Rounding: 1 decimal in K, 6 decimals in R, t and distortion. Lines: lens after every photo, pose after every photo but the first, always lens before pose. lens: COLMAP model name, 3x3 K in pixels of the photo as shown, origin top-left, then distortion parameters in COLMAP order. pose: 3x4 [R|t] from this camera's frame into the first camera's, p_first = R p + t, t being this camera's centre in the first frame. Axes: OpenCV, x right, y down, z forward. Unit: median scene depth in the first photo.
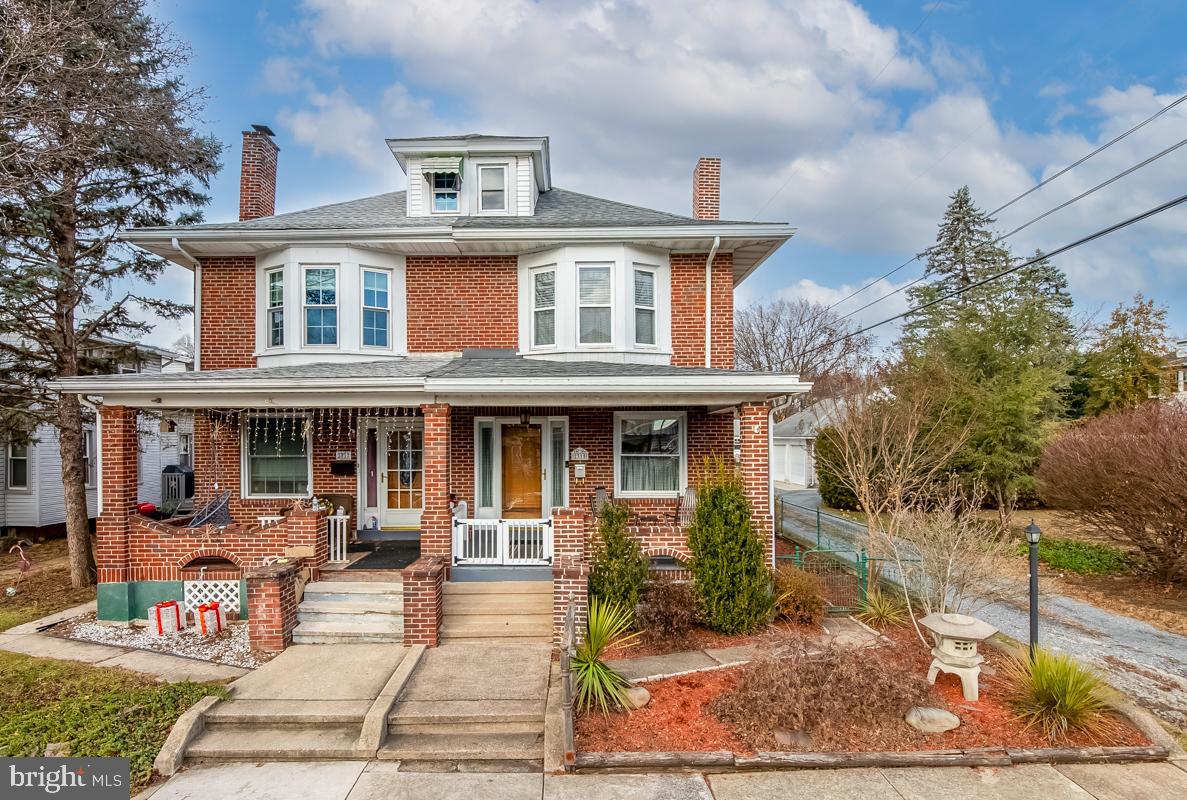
lens RADIAL K [[503.0, 0, 593.5], [0, 503.0, 400.0], [0, 0, 1]] dist [-0.002567, 0.000029]
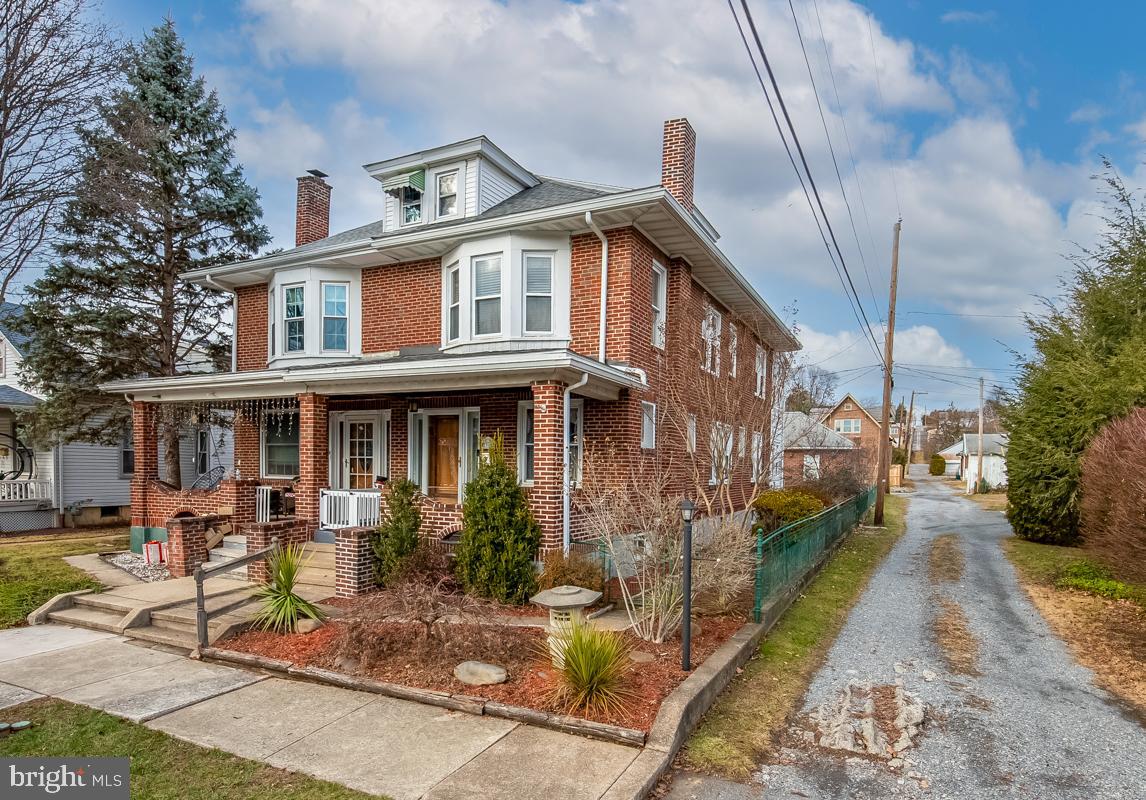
lens RADIAL K [[546.4, 0, 572.9], [0, 546.4, 421.9], [0, 0, 1]] dist [-0.003135, -0.001189]
pose [[0.931671, -0.009497, -0.363179, 0.544040], [0.017690, 0.999658, 0.019240, 0.046224], [0.362872, -0.024350, 0.931521, 0.020163]]
